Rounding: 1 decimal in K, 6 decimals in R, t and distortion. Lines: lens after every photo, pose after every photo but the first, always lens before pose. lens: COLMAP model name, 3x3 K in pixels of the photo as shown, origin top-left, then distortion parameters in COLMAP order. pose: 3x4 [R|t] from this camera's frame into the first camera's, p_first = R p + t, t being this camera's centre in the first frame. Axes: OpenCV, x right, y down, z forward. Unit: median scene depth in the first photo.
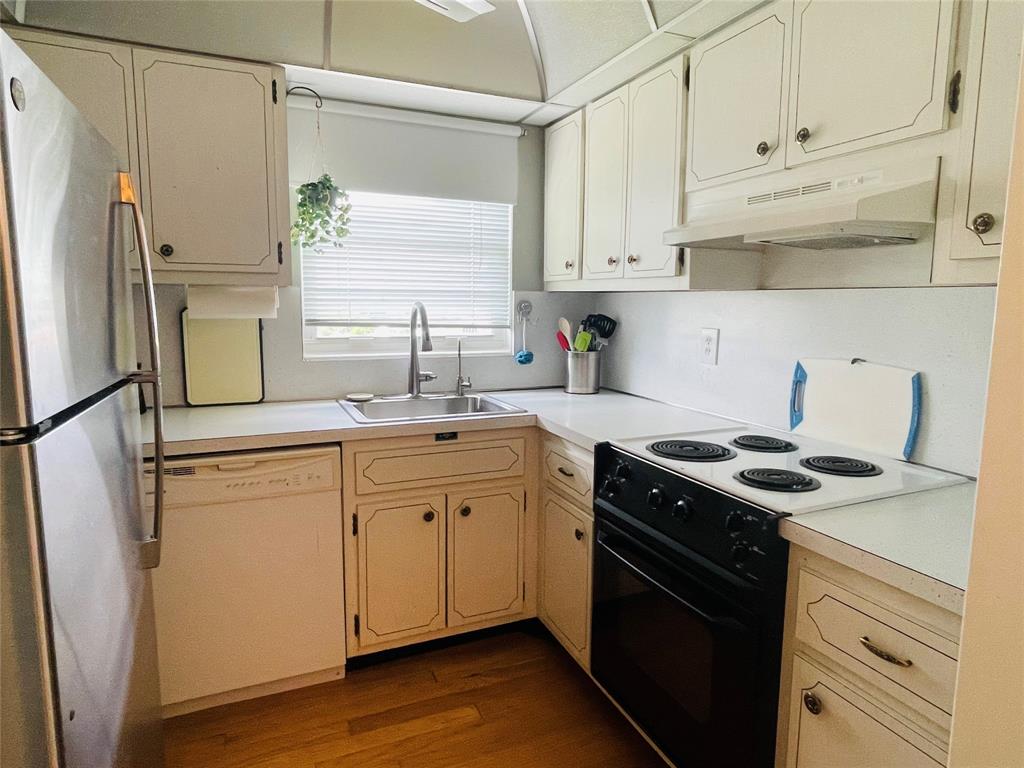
lens RADIAL K [[610.6, 0, 511.3], [0, 610.6, 380.2], [0, 0, 1]] dist [0.004718, -0.005347]
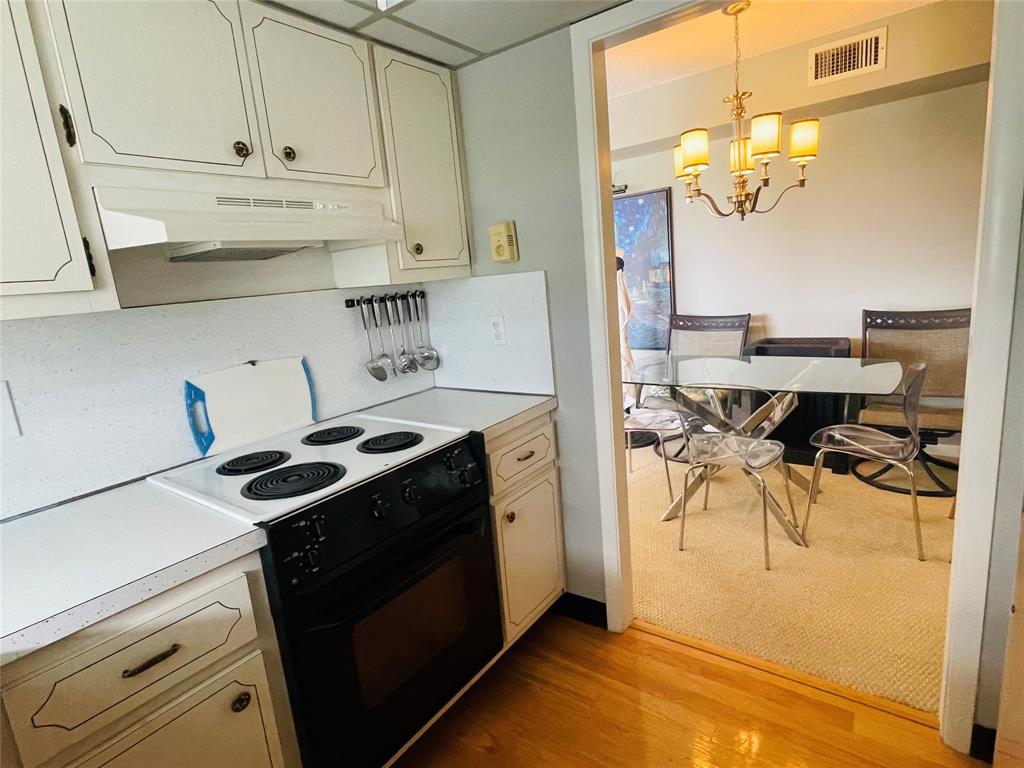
lens RADIAL K [[536.4, 0, 510.0], [0, 536.4, 382.6], [0, 0, 1]] dist [0.008404, -0.002318]
pose [[-0.499771, -0.134279, 0.855686, -0.380136], [0.198612, 0.943821, 0.264111, -0.120308], [-0.843079, 0.301944, -0.445026, 0.774627]]
